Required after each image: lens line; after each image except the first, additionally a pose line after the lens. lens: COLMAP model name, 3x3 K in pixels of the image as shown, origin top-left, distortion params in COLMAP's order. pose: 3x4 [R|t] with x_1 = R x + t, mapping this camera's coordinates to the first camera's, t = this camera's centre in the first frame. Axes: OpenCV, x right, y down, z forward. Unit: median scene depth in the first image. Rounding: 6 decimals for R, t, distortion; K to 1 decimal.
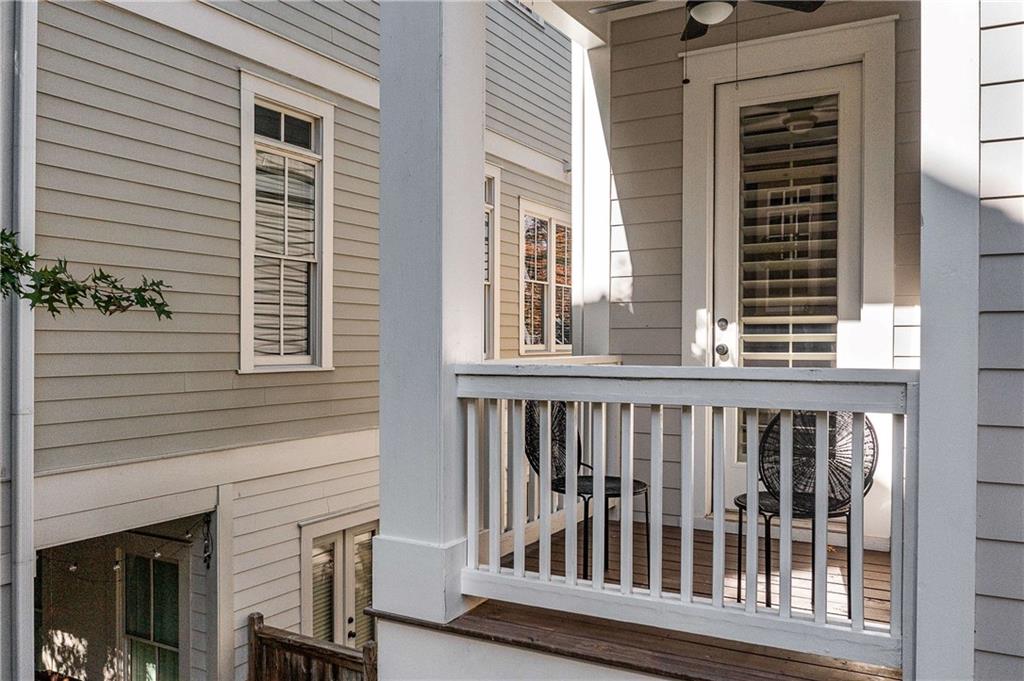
lens RADIAL K [[845.8, 0, 510.3], [0, 845.8, 339.2], [0, 0, 1]] dist [-0.015123, 0.001166]
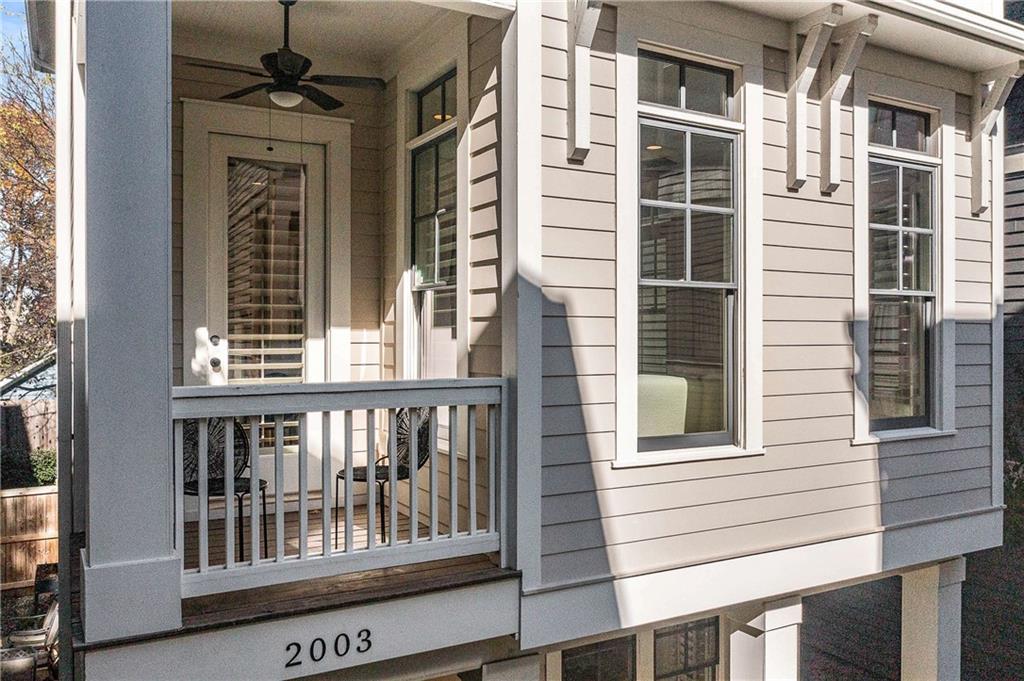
lens RADIAL K [[845.8, 0, 509.9], [0, 845.8, 342.0], [0, 0, 1]] dist [-0.015123, 0.001166]
pose [[0.498222, -0.007184, 0.867020, -0.578162], [-0.006950, 0.999900, 0.012279, -0.034106], [-0.867022, -0.012144, 0.498122, 0.067766]]
